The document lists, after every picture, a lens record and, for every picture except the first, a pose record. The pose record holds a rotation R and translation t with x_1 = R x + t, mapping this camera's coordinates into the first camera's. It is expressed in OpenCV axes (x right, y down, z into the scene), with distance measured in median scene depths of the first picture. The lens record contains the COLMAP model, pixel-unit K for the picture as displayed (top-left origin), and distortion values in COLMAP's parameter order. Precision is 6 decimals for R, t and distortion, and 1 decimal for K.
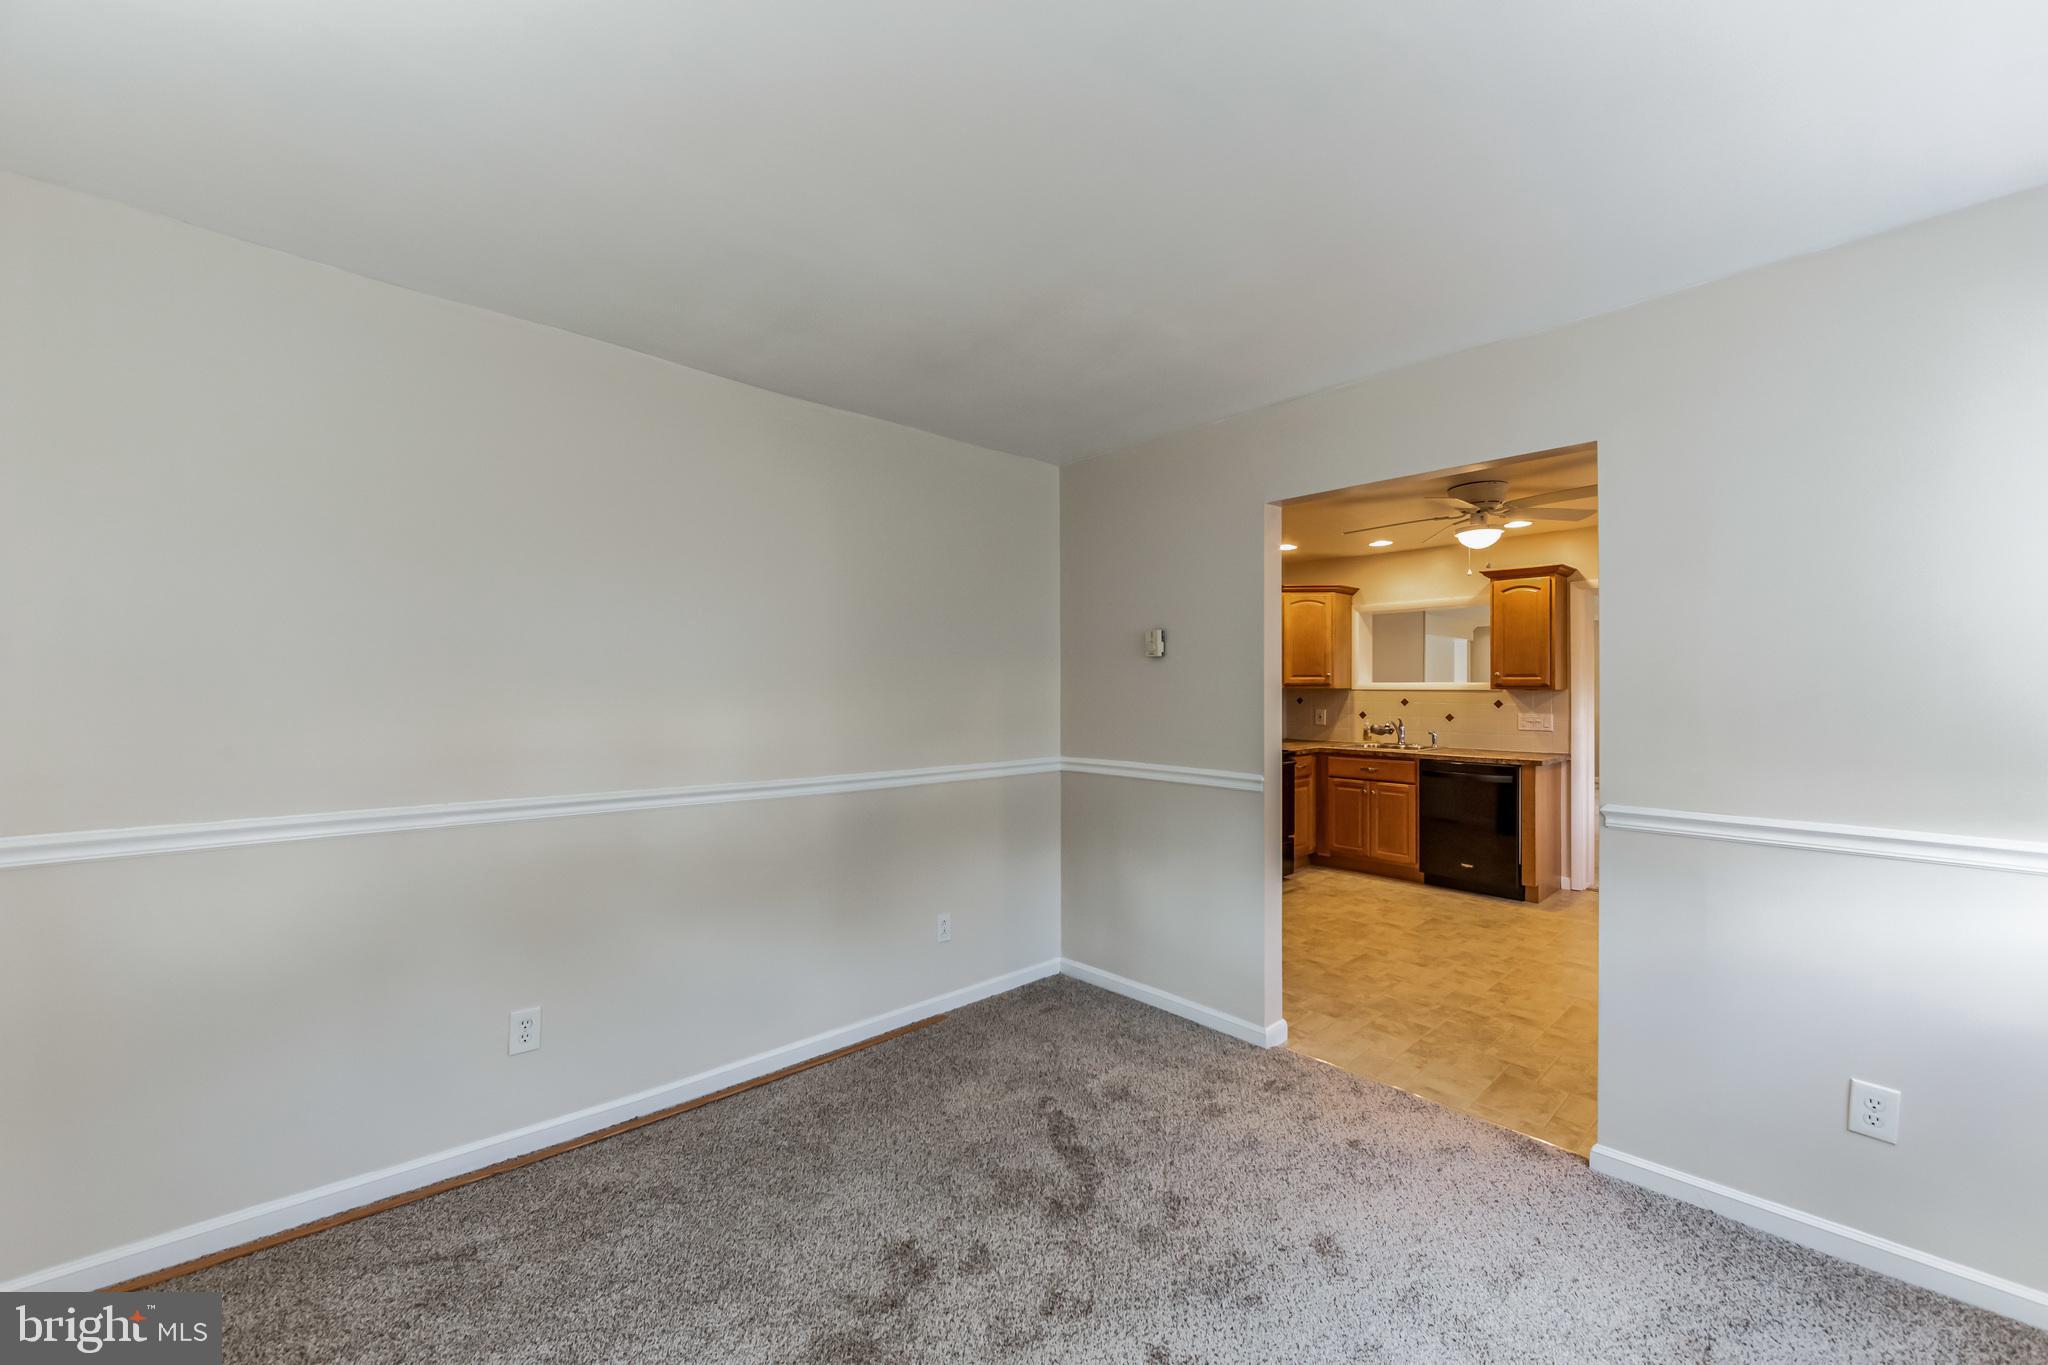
lens RADIAL K [[813.4, 0, 1021.1], [0, 813.4, 676.5], [0, 0, 1]] dist [0.000131, -0.000721]
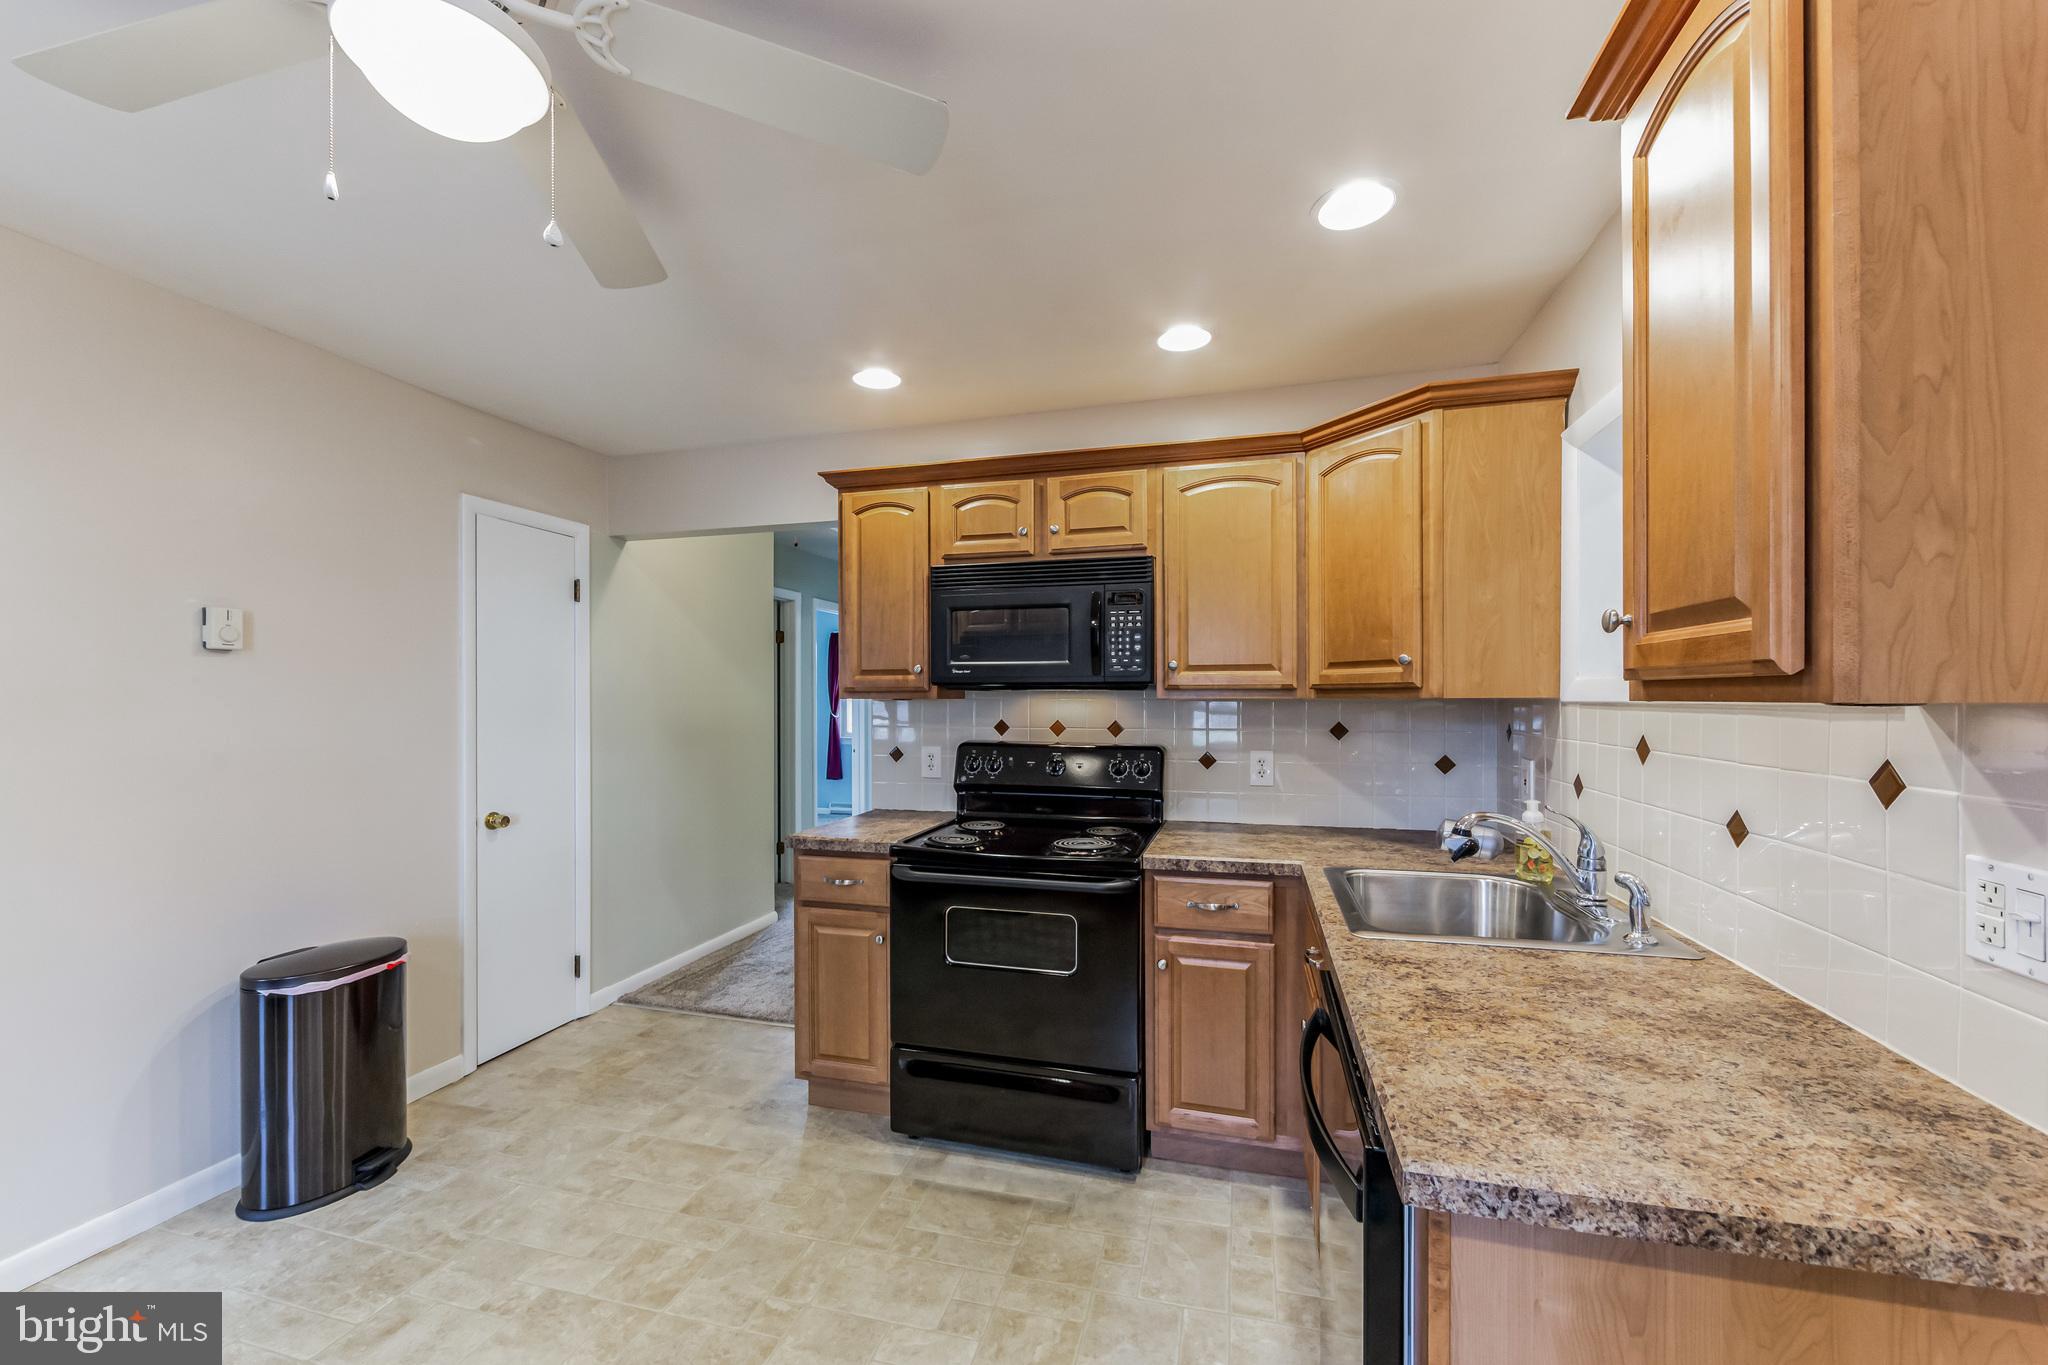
lens RADIAL K [[813.4, 0, 1023.0], [0, 813.4, 700.1], [0, 0, 1]] dist [0.000131, -0.000721]
pose [[0.529007, -0.003828, -0.848609, 0.651959], [0.016579, 0.999846, 0.005825, 0.012036], [0.848456, -0.017150, 0.528989, 0.765502]]
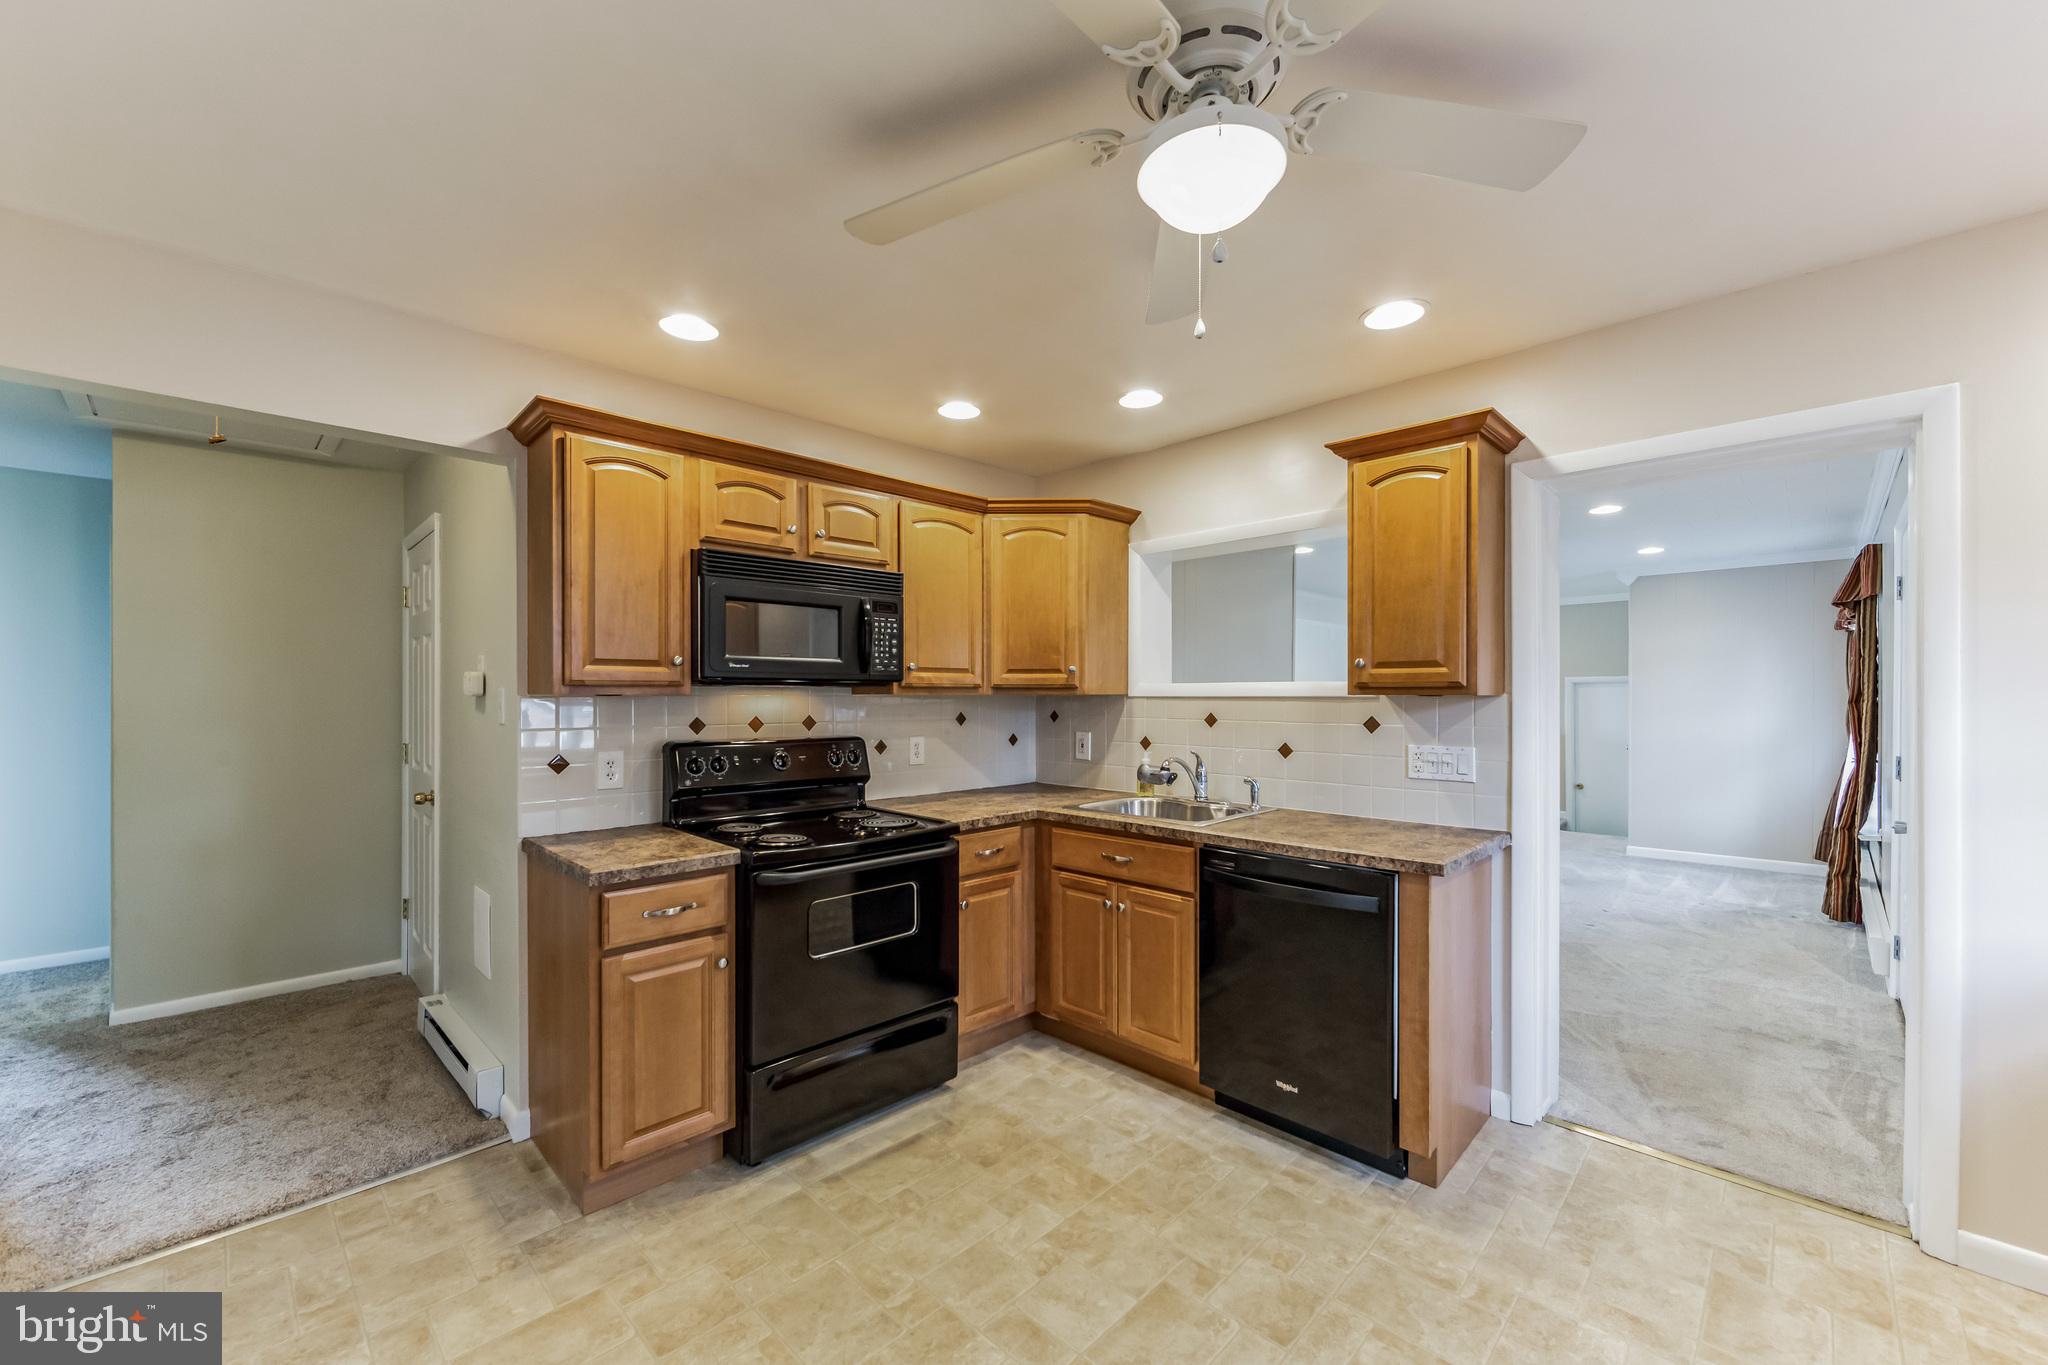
lens RADIAL K [[813.4, 0, 1029.7], [0, 813.4, 693.6], [0, 0, 1]] dist [0.000131, -0.000721]
pose [[0.998781, -0.005381, 0.049073, 0.363245], [0.004746, 0.999904, 0.013053, 0.007819], [-0.049138, -0.012804, 0.998710, 0.528281]]
